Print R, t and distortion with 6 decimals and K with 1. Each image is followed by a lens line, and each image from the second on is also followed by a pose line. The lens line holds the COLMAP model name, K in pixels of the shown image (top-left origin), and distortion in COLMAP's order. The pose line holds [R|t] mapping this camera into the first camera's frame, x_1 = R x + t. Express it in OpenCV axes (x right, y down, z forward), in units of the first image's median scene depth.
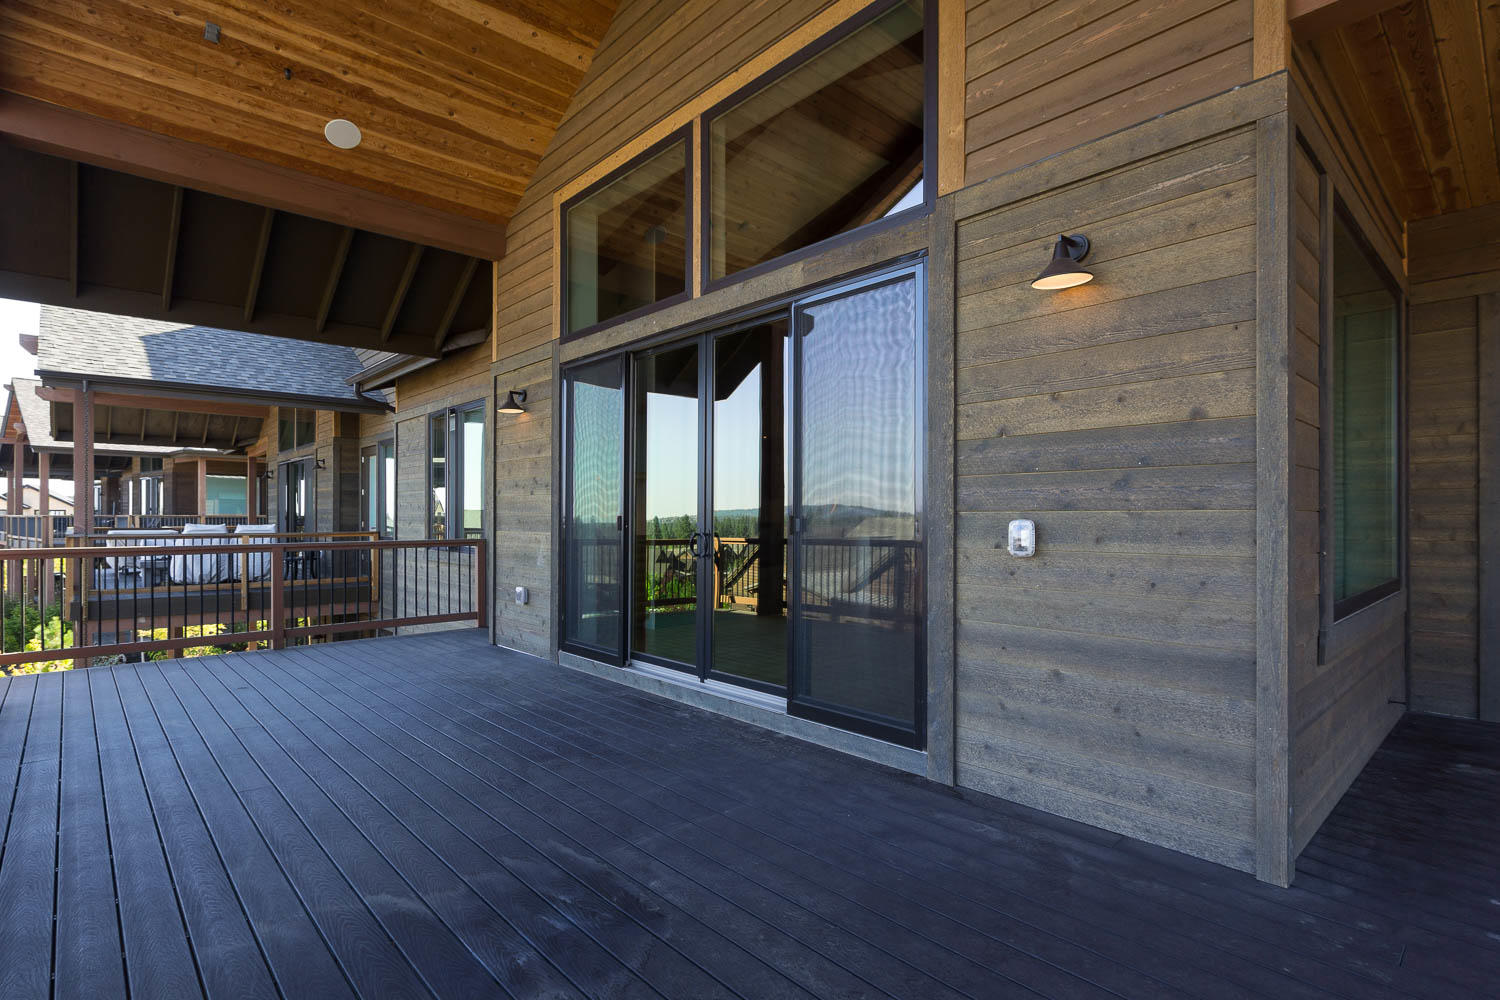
lens RADIAL K [[714.3, 0, 740.2], [0, 714.3, 509.6], [0, 0, 1]] dist [0.000406, -0.000538]
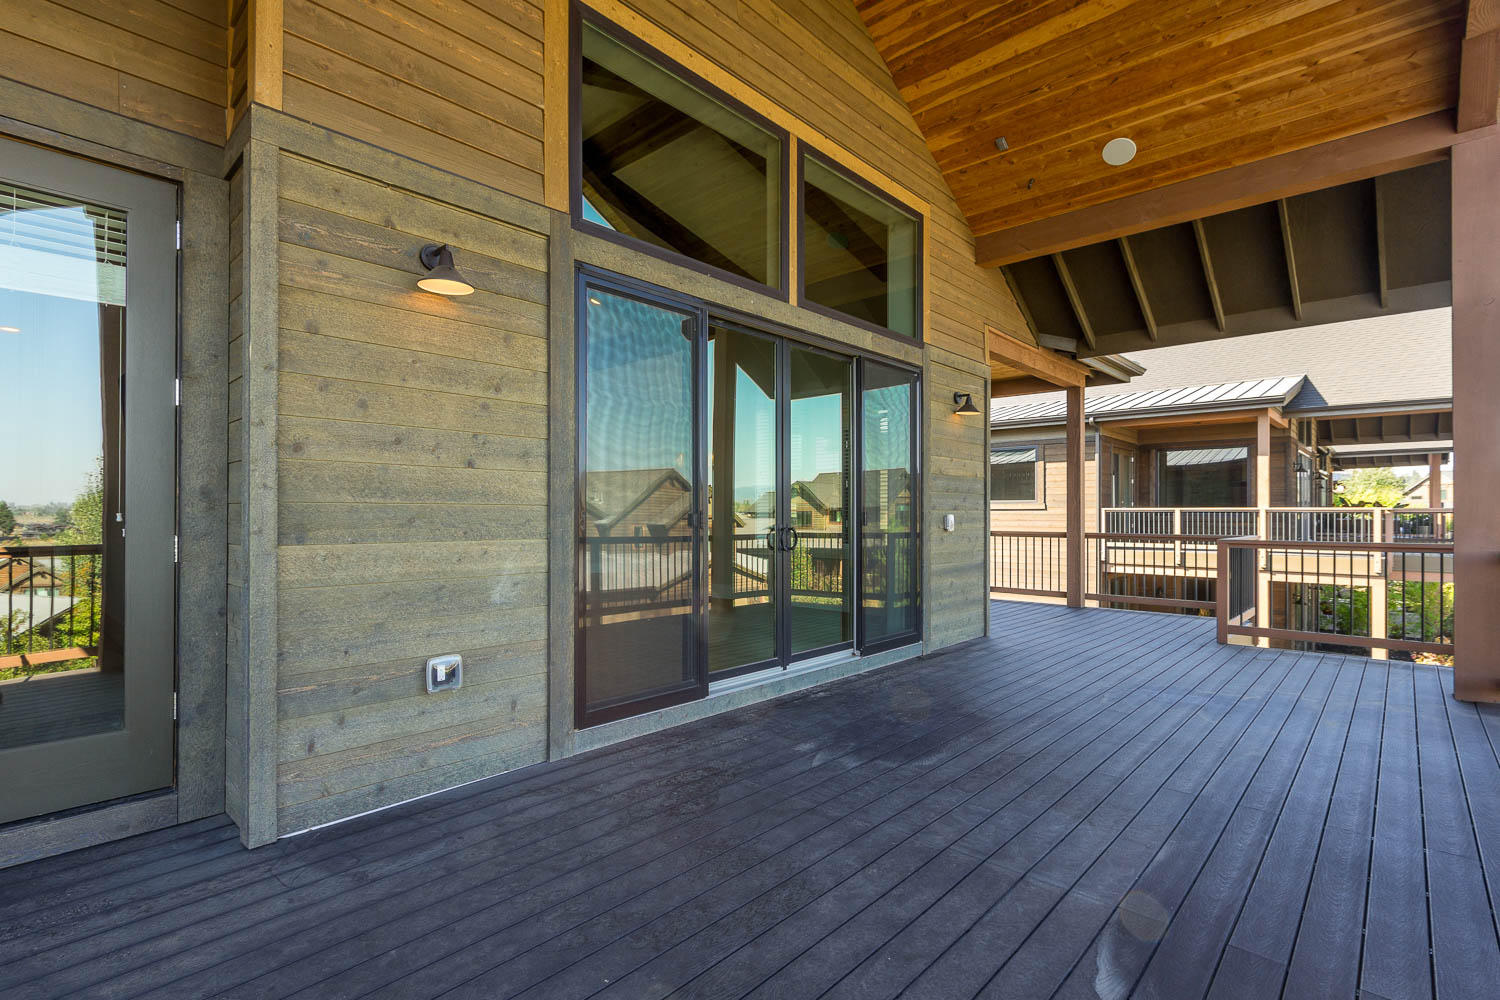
lens RADIAL K [[714.3, 0, 740.9], [0, 714.3, 508.2], [0, 0, 1]] dist [0.000406, -0.000538]
pose [[-0.069560, 0.009897, 0.997529, -1.089814], [-0.008869, 0.999905, -0.010539, 0.015480], [-0.997538, -0.009580, -0.069466, 1.129040]]
